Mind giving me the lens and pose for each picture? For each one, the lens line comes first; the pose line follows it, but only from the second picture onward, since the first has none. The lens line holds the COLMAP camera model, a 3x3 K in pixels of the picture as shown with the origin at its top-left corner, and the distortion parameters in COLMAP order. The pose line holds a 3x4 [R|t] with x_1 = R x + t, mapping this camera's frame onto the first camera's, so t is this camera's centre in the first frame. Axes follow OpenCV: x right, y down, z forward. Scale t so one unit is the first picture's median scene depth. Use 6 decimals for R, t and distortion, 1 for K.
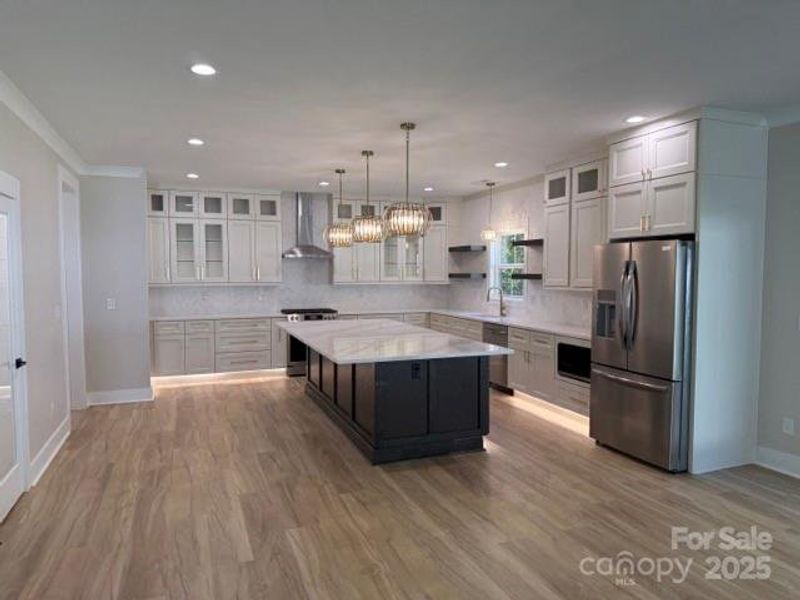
lens RADIAL K [[561.4, 0, 400.0], [0, 561.4, 300.0], [0, 0, 1]] dist [0.046388, -0.001551]
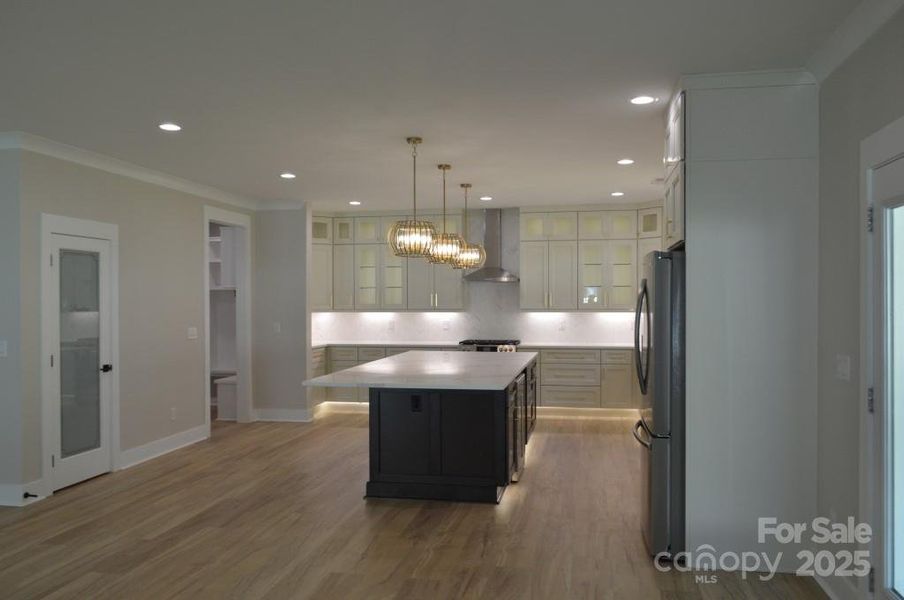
lens RADIAL K [[716.5, 0, 462.3], [0, 716.5, 302.2], [0, 0, 1]] dist [-0.007431, -0.000316]
pose [[0.854209, -0.002392, -0.519925, 0.635735], [-0.022758, 0.998859, -0.041986, 0.009423], [0.519432, 0.047697, 0.853179, 0.032155]]
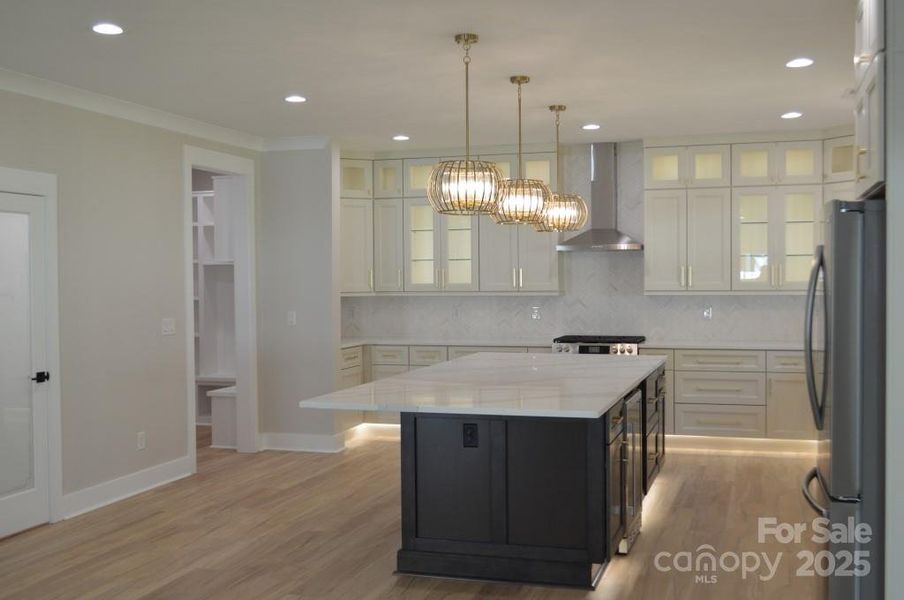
lens RADIAL K [[990.4, 0, 465.9], [0, 990.4, 294.6], [0, 0, 1]] dist [-0.008435, -0.013620]
pose [[0.786876, 0.004209, -0.617096, 0.623995], [-0.023188, 0.999472, -0.022751, 0.000220], [0.616675, 0.032212, 0.786559, 0.134640]]
